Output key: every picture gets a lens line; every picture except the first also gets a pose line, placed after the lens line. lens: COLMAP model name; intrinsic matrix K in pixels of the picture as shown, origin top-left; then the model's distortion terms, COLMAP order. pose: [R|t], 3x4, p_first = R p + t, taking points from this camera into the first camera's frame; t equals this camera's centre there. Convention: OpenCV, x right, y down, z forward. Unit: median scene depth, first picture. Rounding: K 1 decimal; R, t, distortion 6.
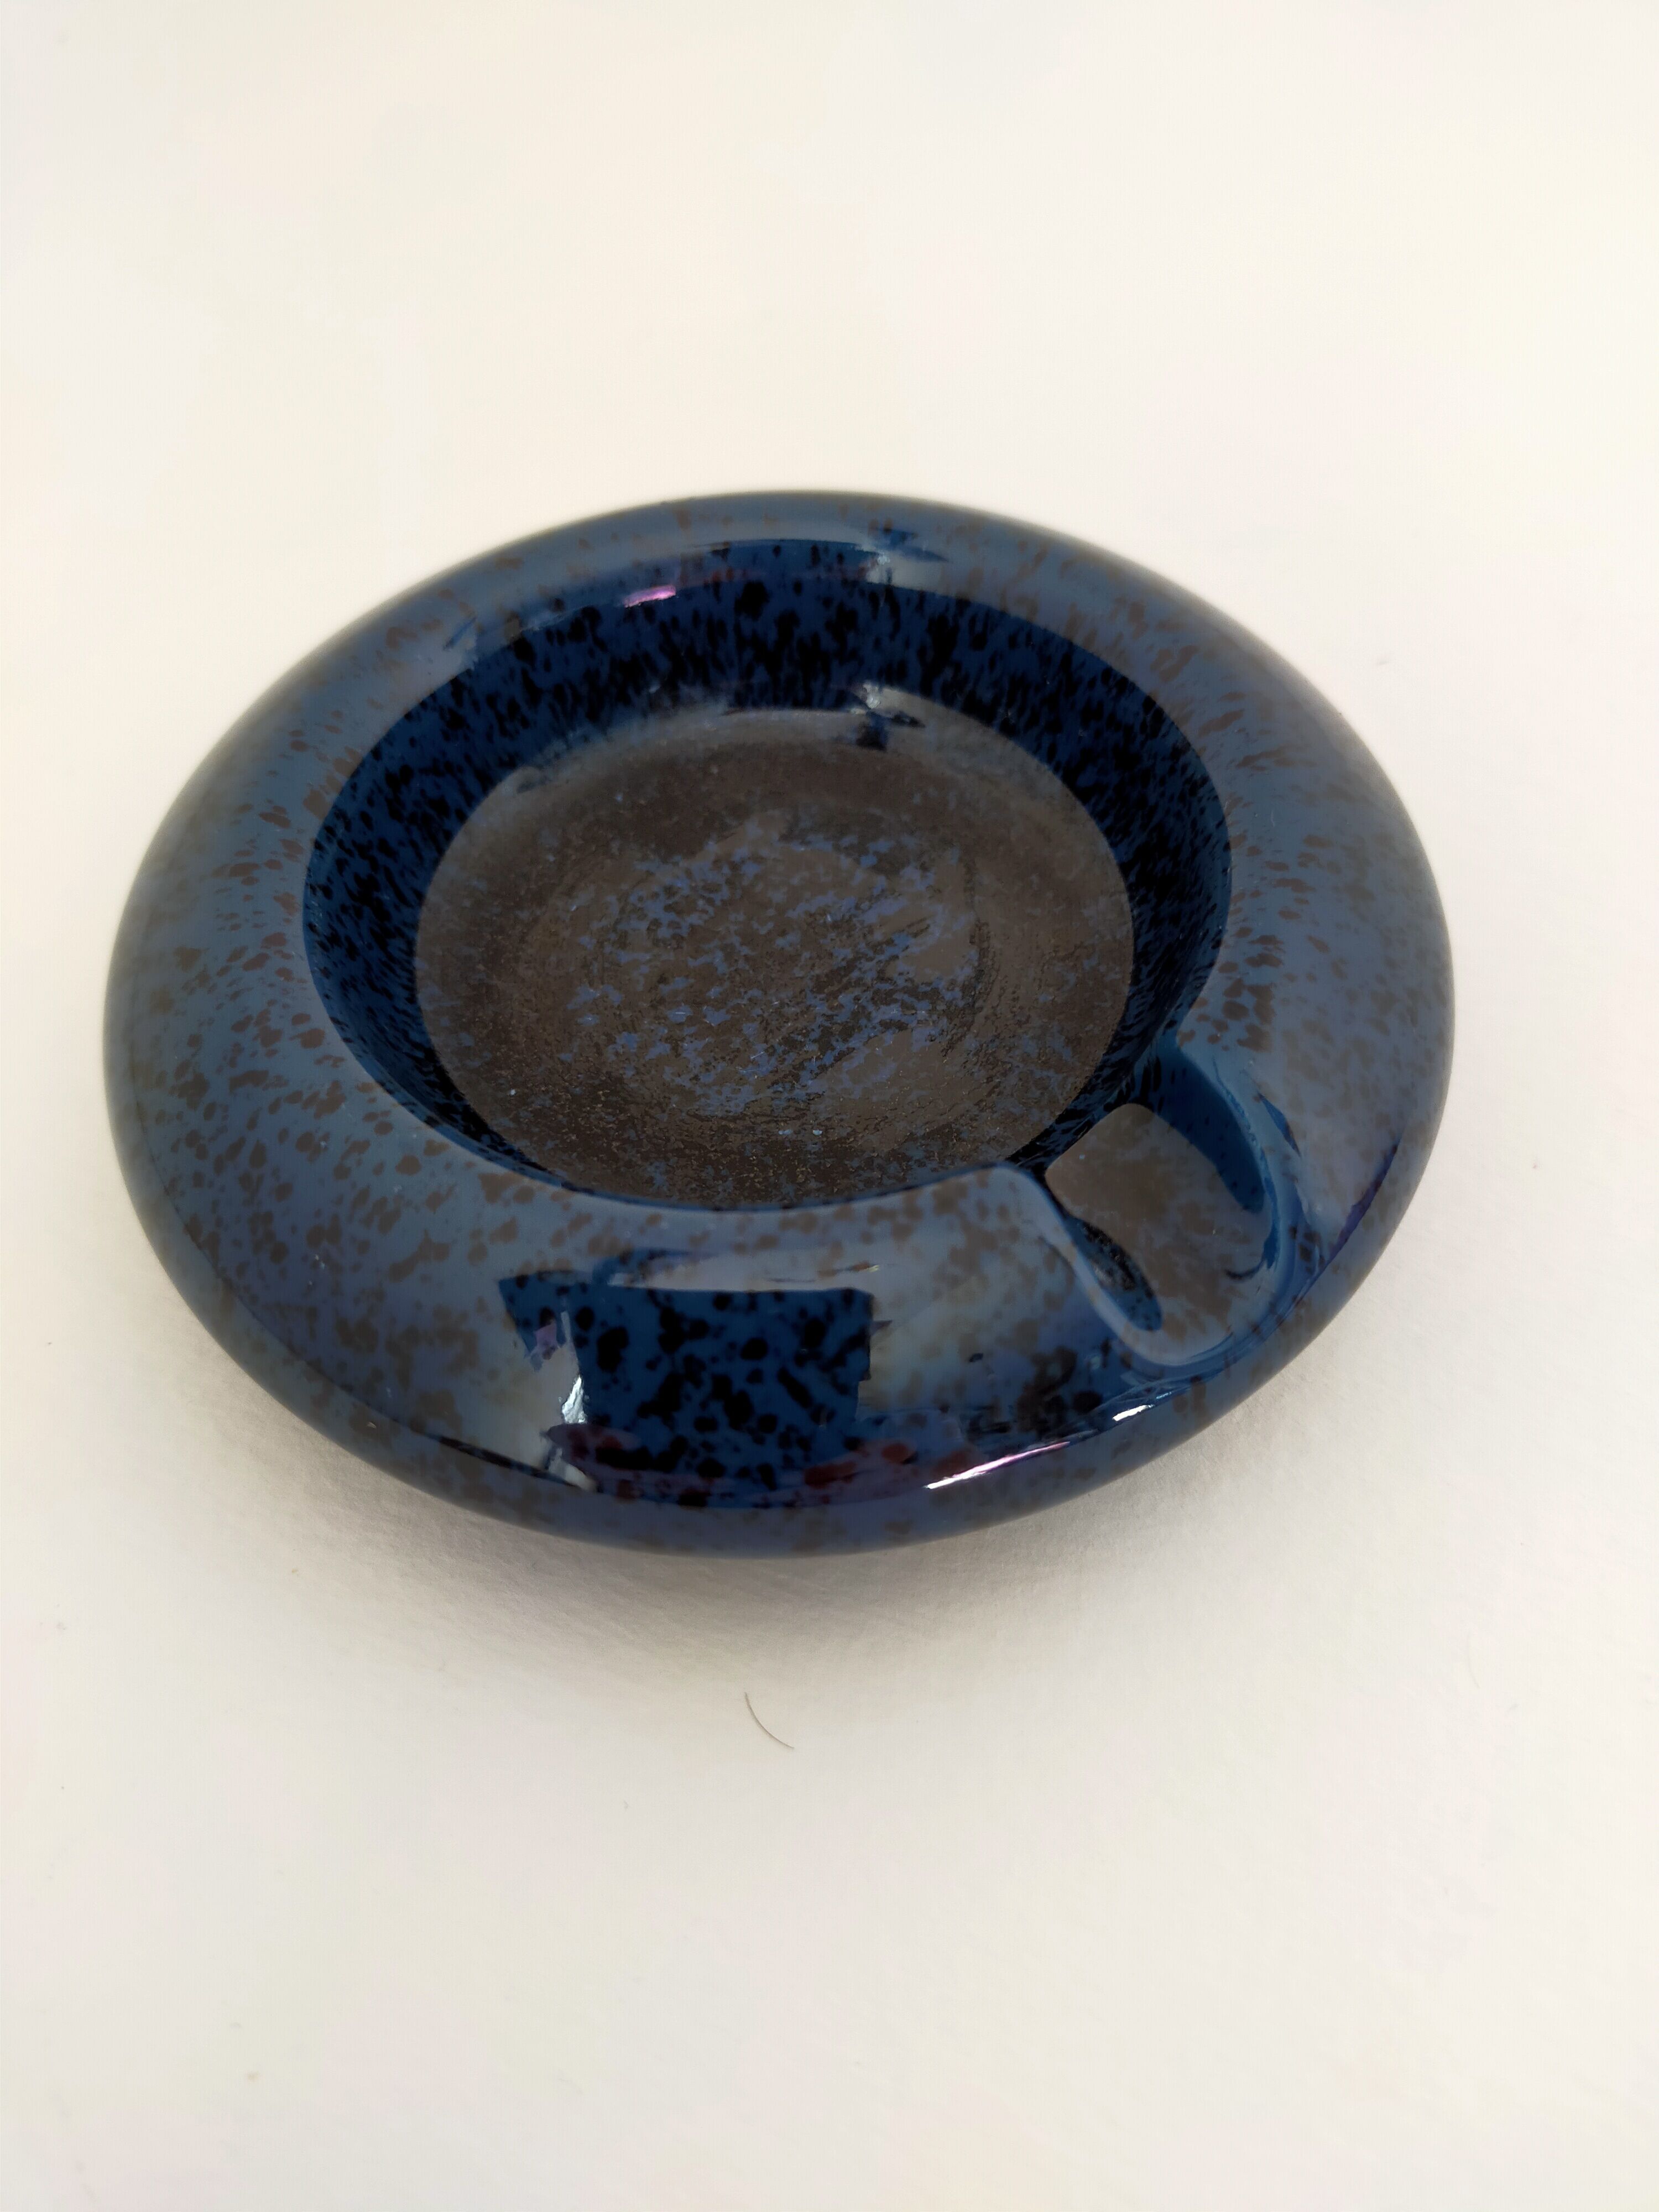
lens RADIAL K [[1737.0, 0, 829.5], [0, 1737.0, 1106.0], [0, 0, 1]] dist [0.056535, 0.000735]
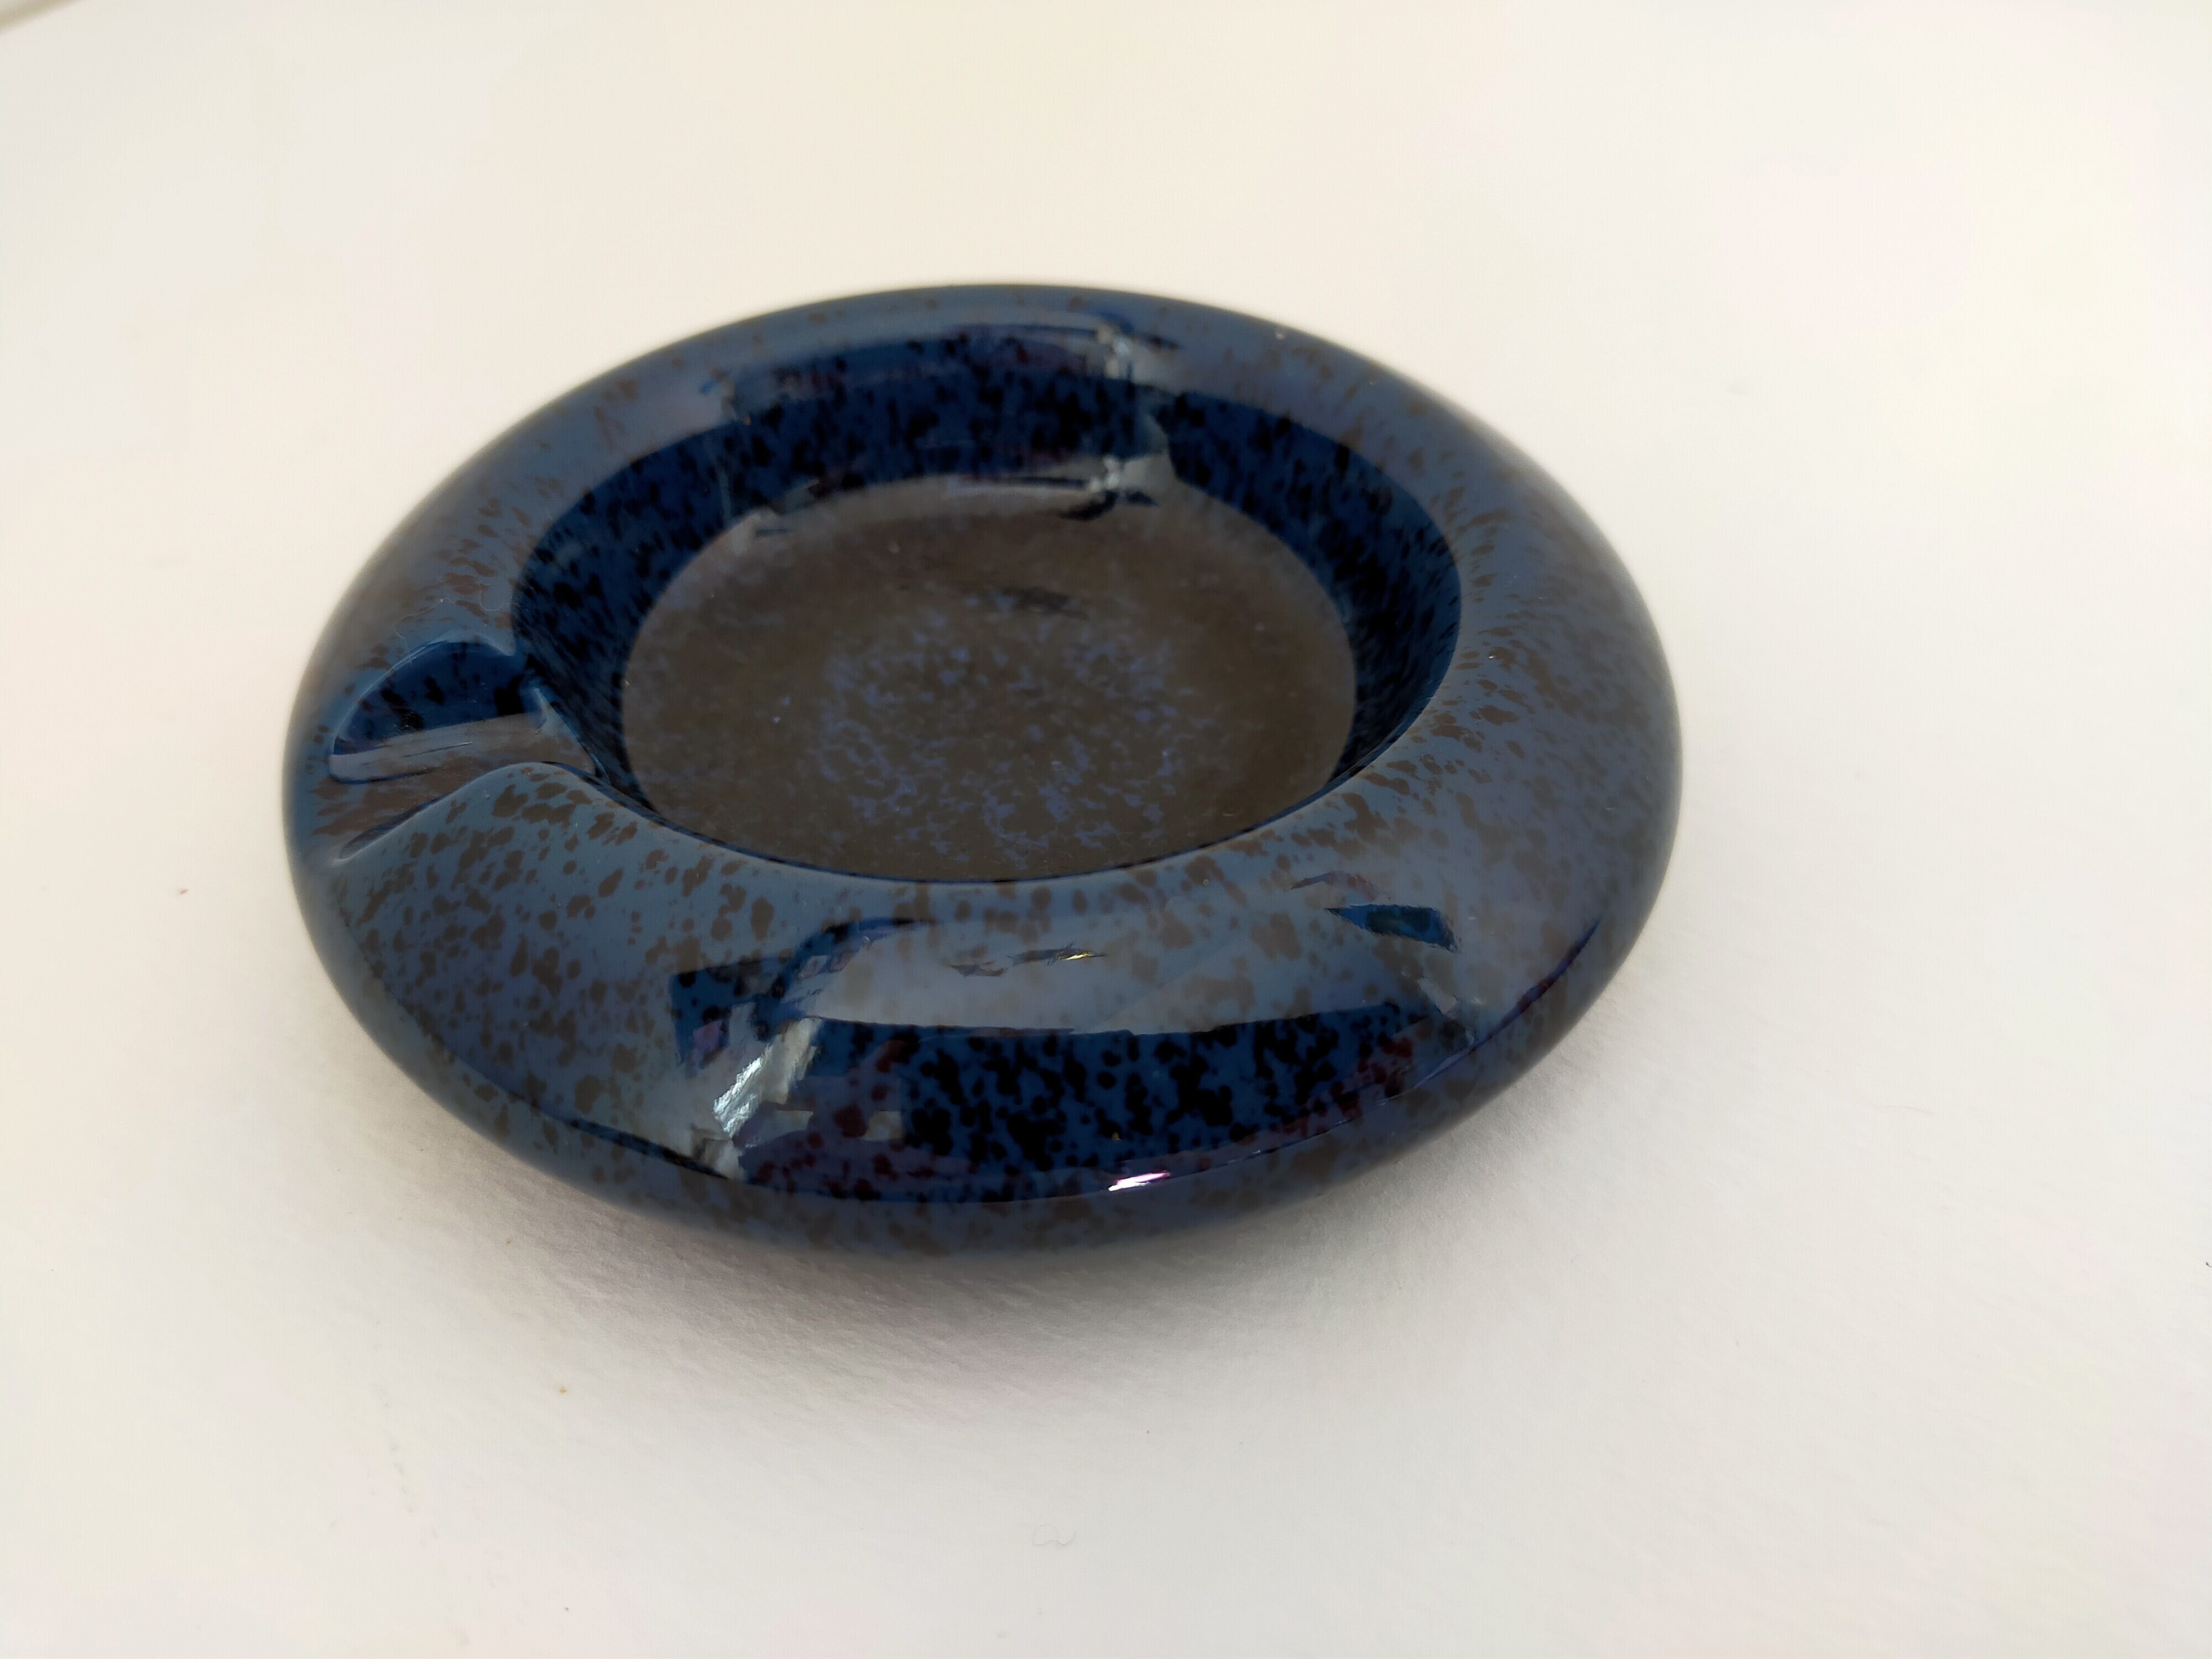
lens RADIAL K [[1760.5, 0, 1106.0], [0, 1760.5, 829.5], [0, 0, 1]] dist [0.053480, -0.000016]
pose [[-0.162885, 0.697910, -0.697417, 0.690016], [-0.783275, 0.338356, 0.521533, -0.620242], [0.599958, 0.631219, 0.491542, 0.591262]]
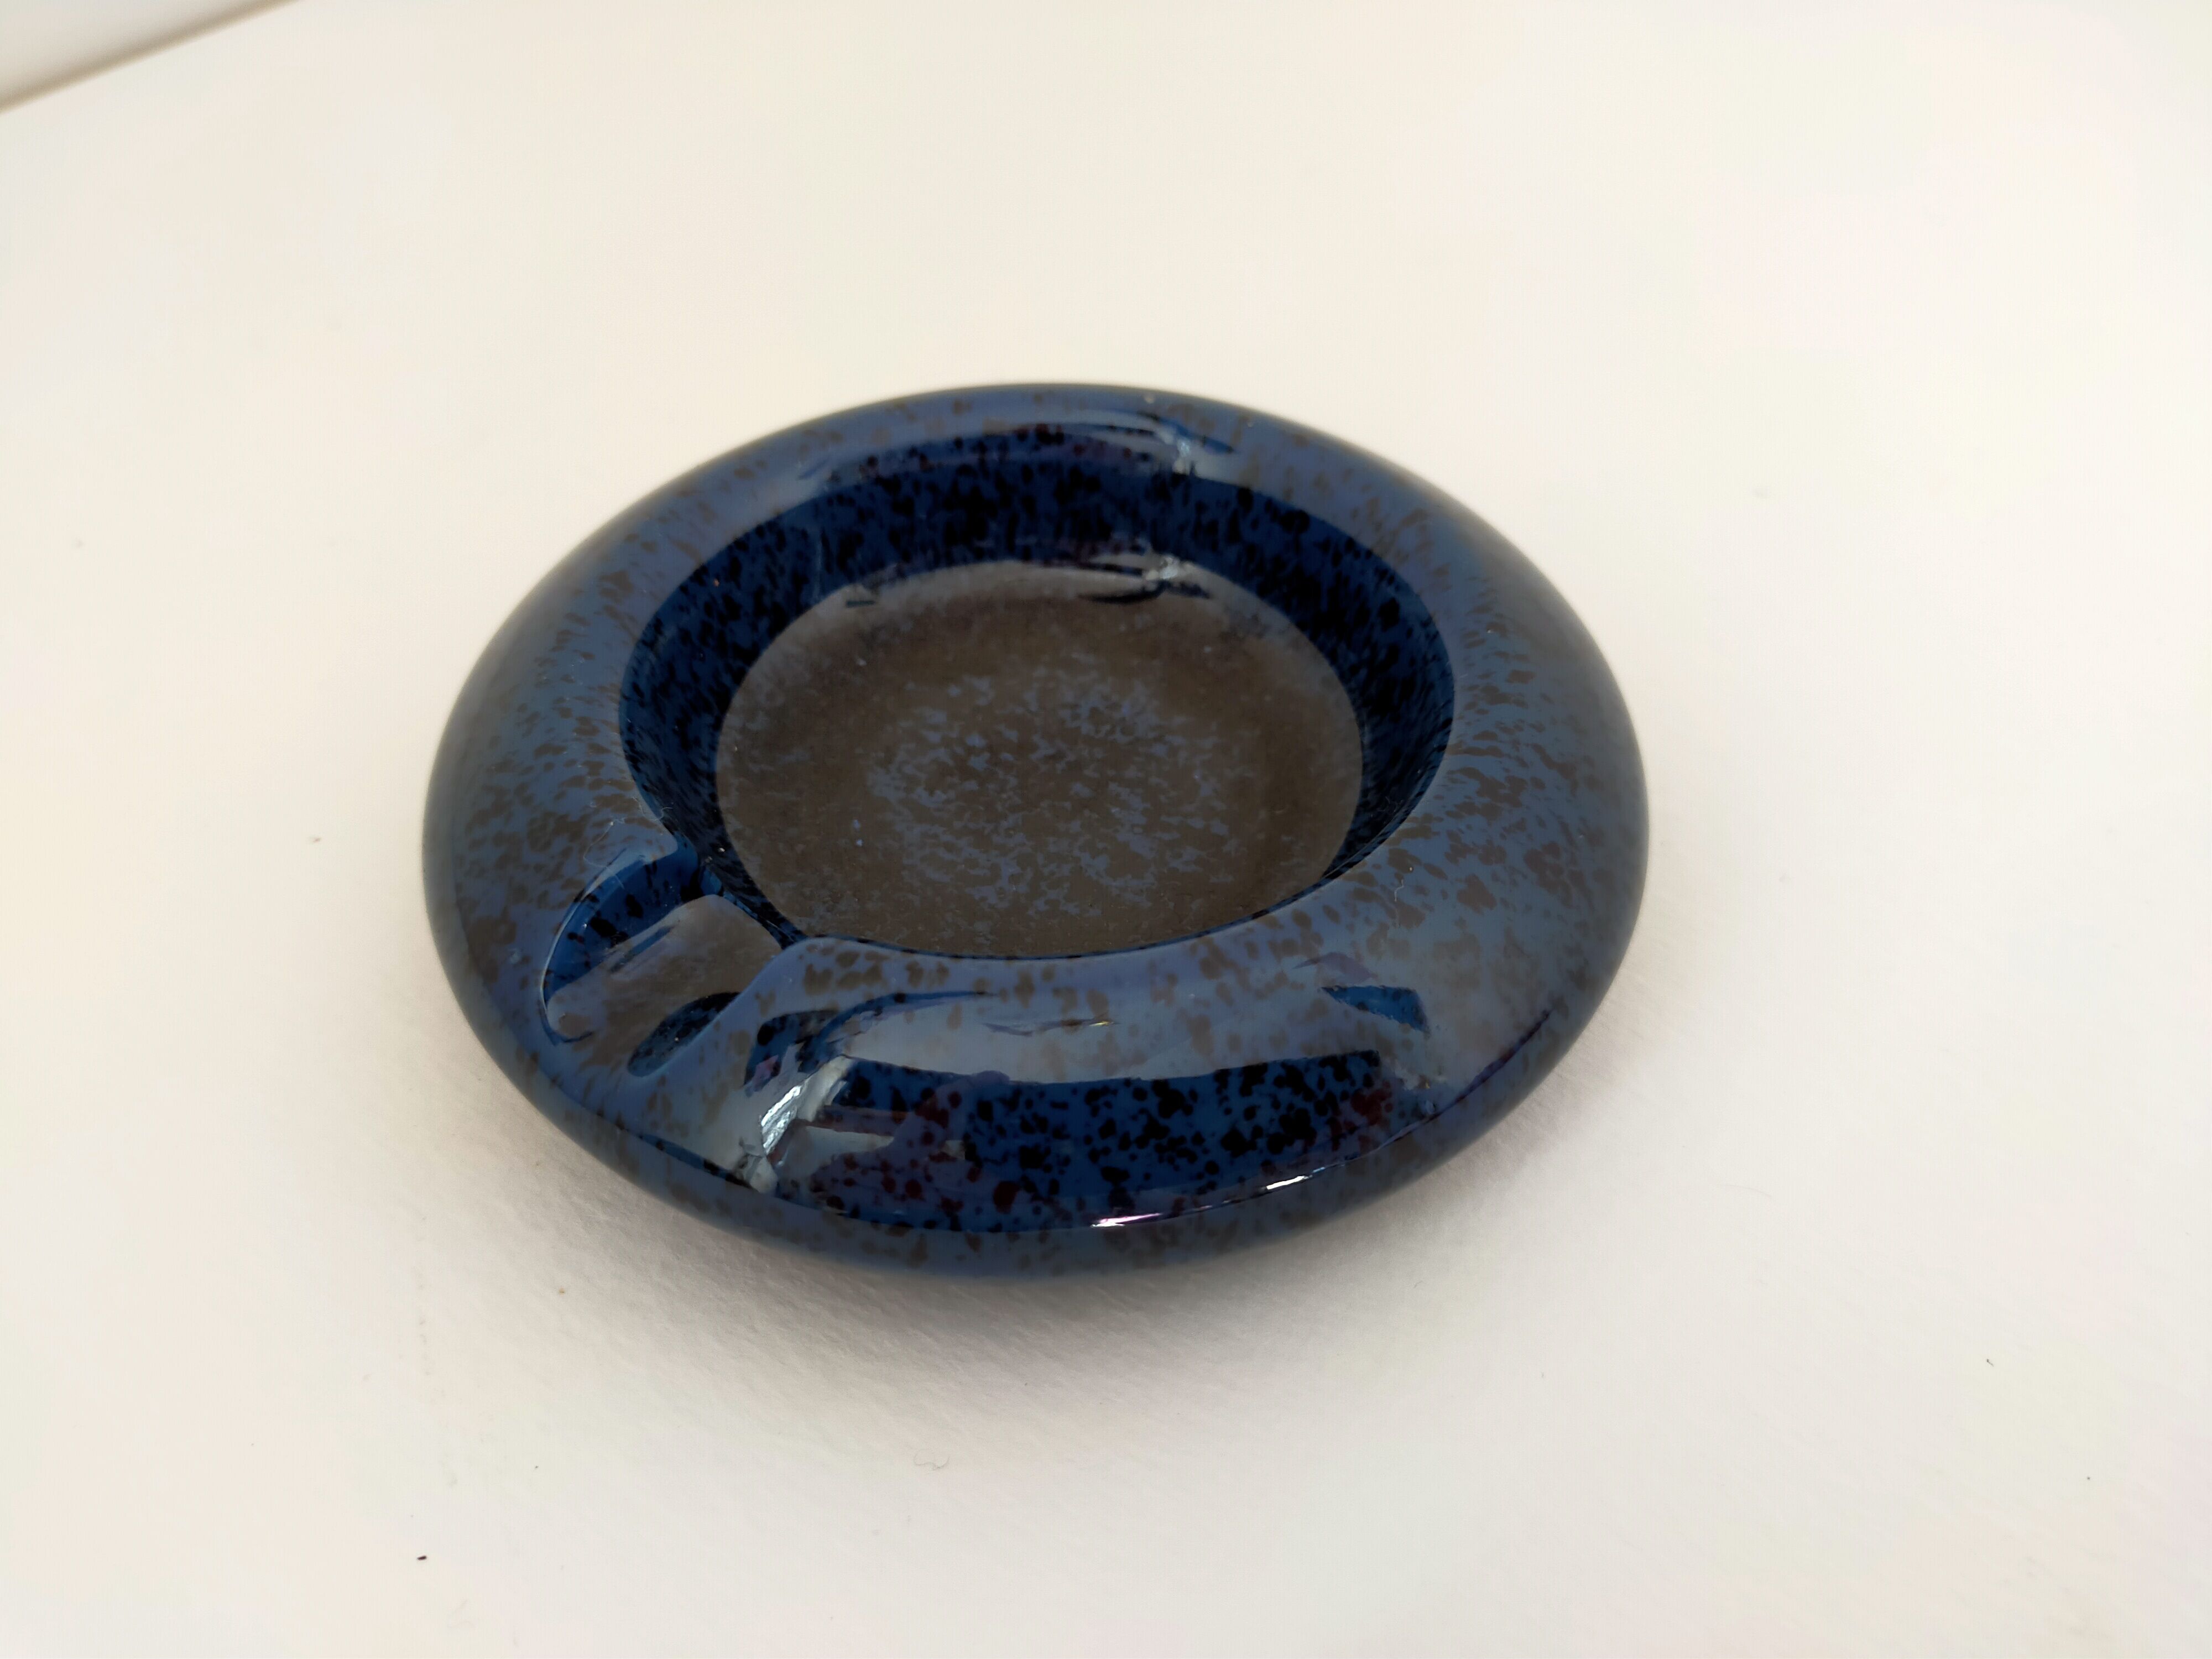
lens RADIAL K [[1737.0, 0, 1110.1], [0, 1737.0, 841.2], [0, 0, 1]] dist [0.056535, 0.000735]
pose [[0.242892, 0.707727, -0.663419, 0.733672], [-0.776717, 0.551595, 0.304062, -0.427975], [0.581132, 0.441435, 0.683682, 0.287610]]
